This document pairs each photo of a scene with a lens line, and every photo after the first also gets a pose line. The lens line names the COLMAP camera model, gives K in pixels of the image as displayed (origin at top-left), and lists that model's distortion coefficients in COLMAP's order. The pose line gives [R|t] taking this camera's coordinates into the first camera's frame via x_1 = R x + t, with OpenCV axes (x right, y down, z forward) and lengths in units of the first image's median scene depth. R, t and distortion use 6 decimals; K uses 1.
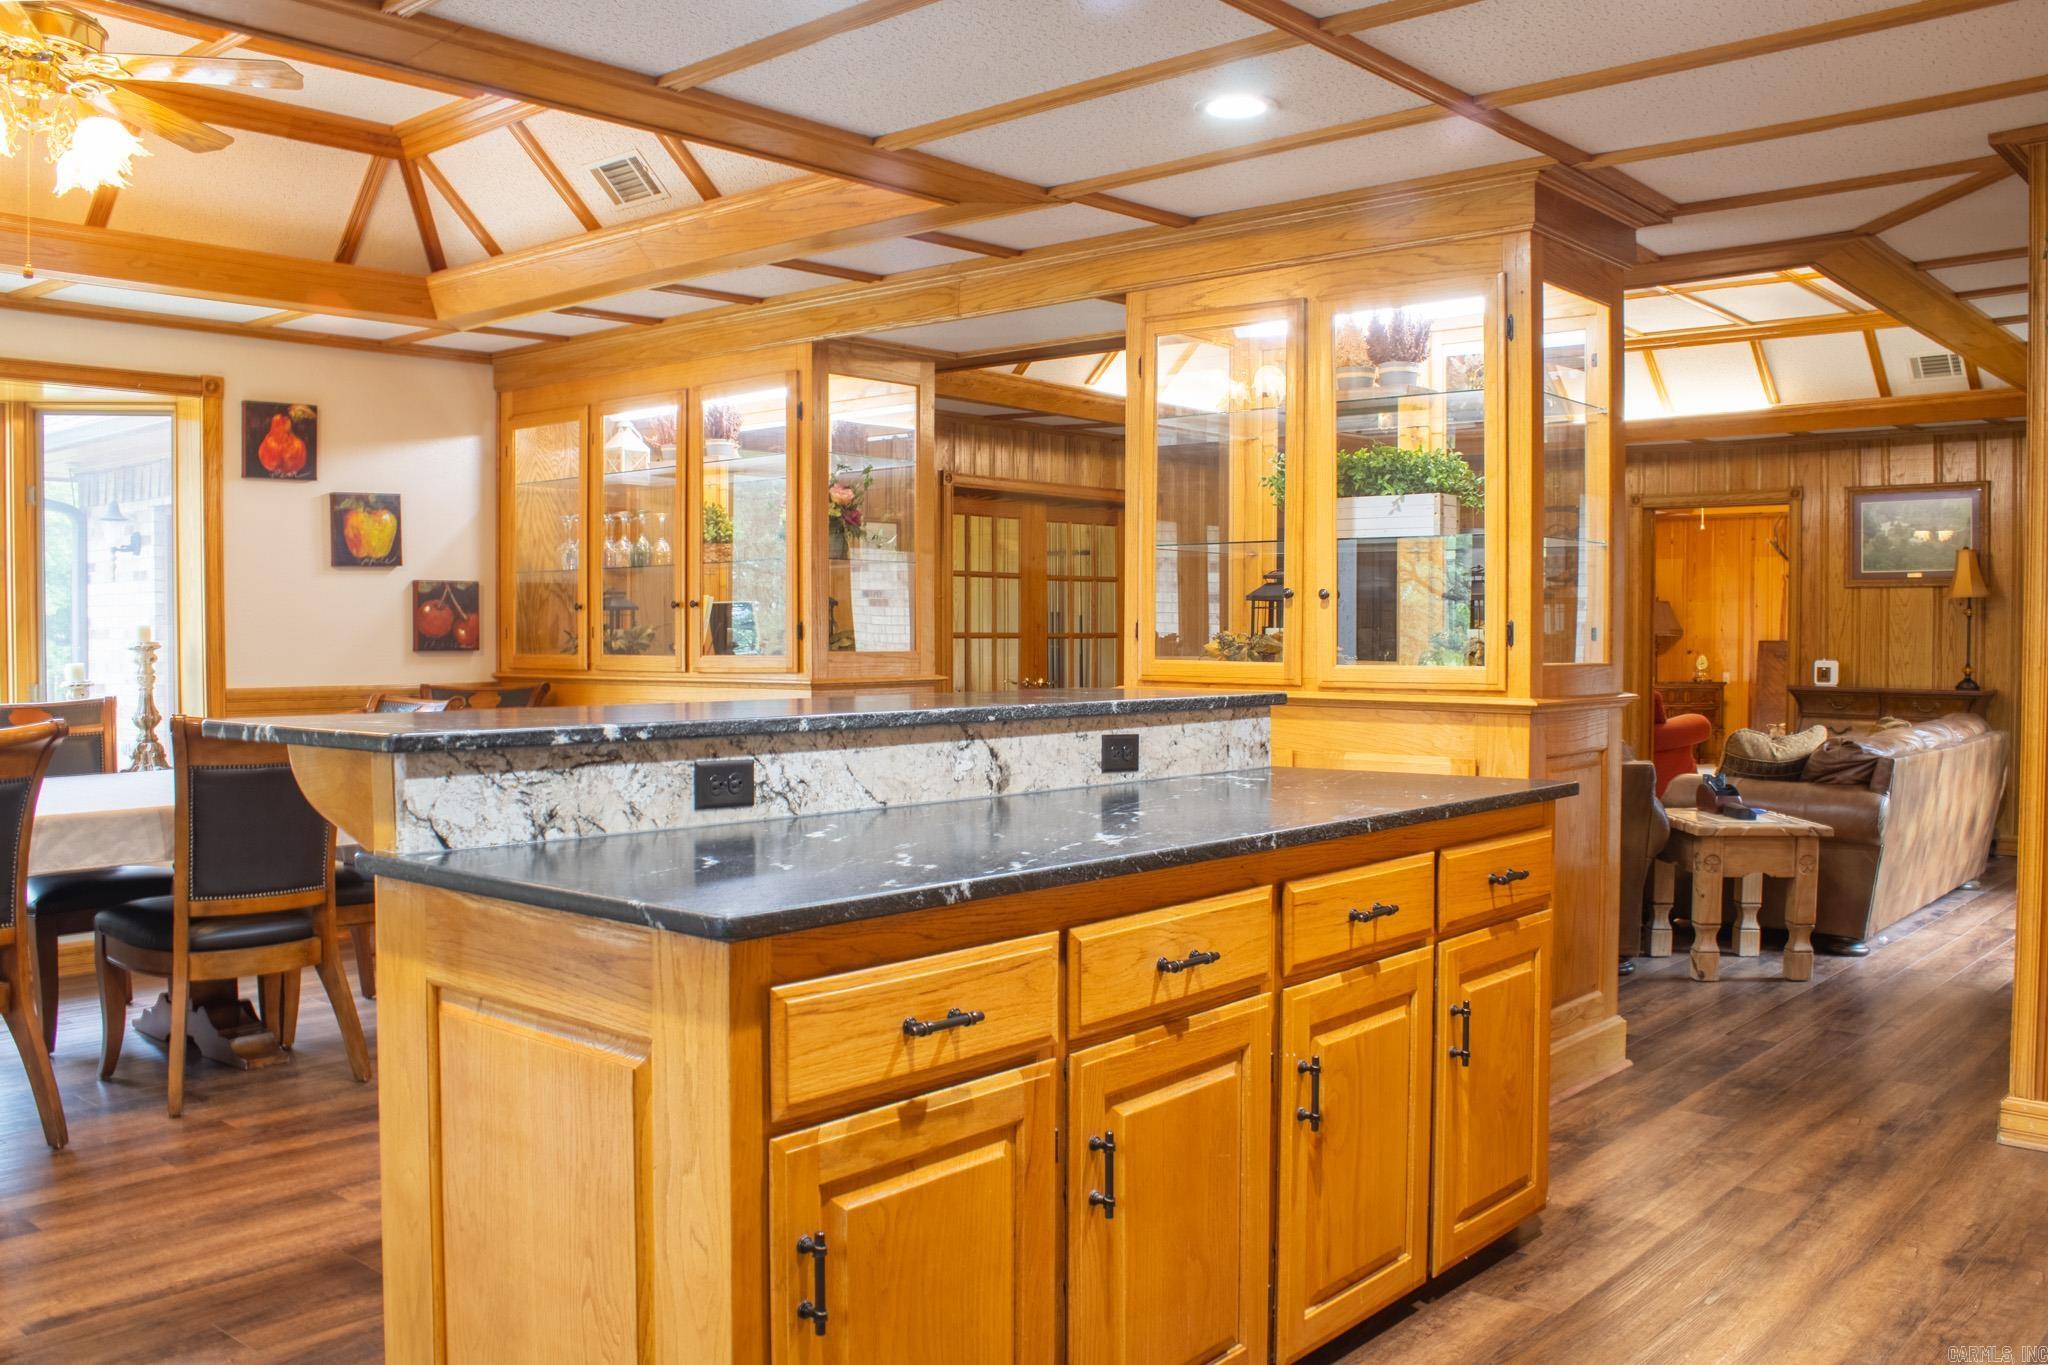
lens RADIAL K [[1703.1, 0, 1038.3], [0, 1703.1, 673.4], [0, 0, 1]] dist [-0.175153, 0.156057]
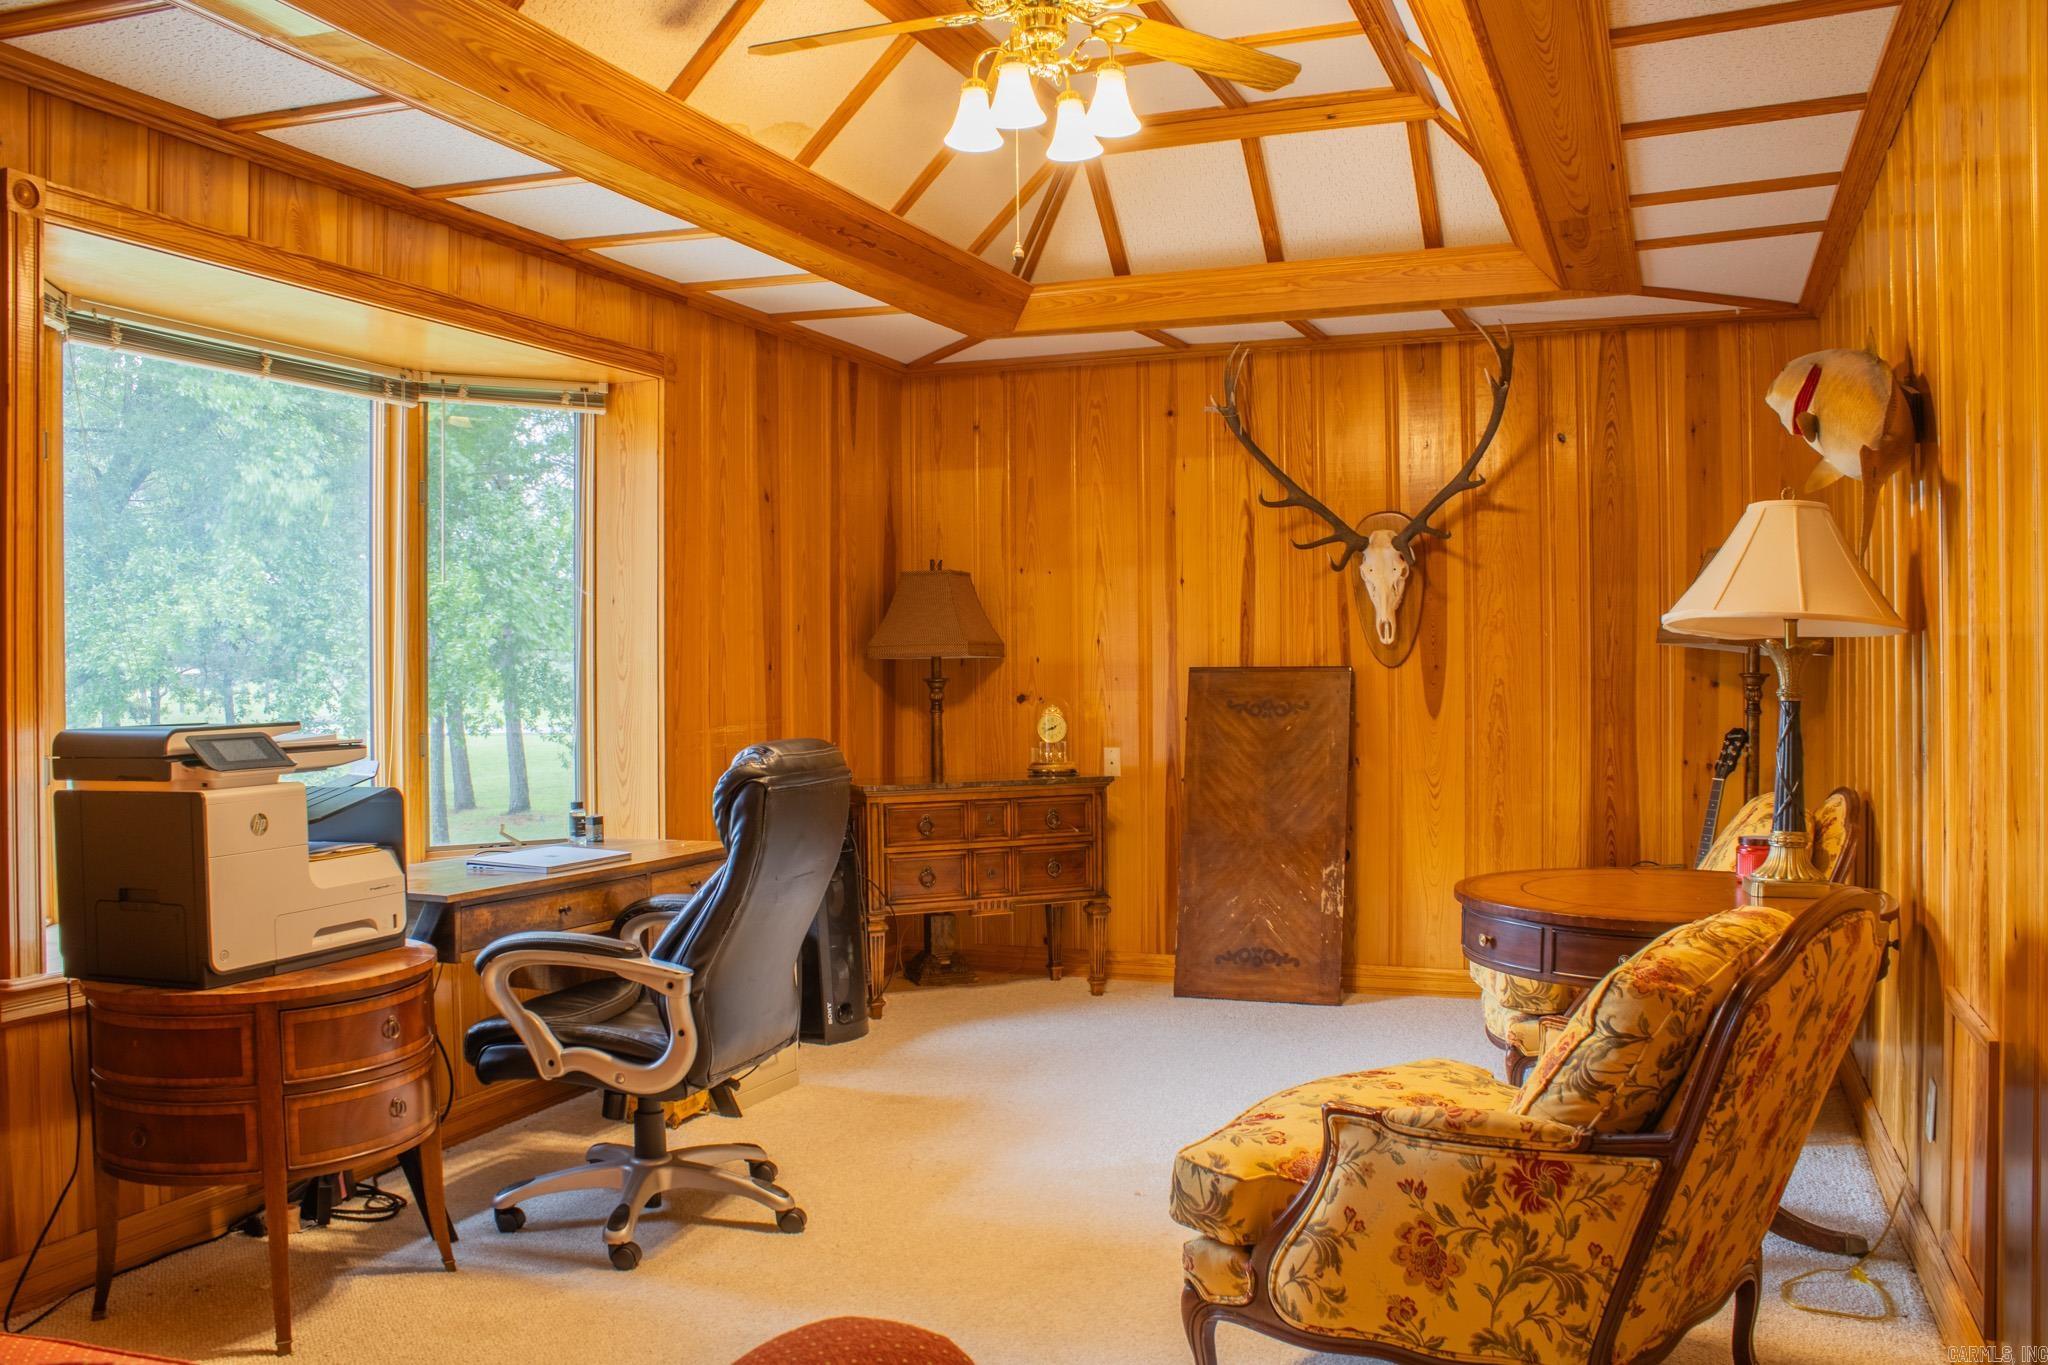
lens RADIAL K [[1703.1, 0, 1038.3], [0, 1703.1, 673.4], [0, 0, 1]] dist [-0.175153, 0.156057]
pose [[0.938373, -0.015929, 0.345258, 0.451734], [0.020629, 0.999738, -0.009942, -0.026133], [-0.345009, 0.016451, 0.938455, 1.093098]]
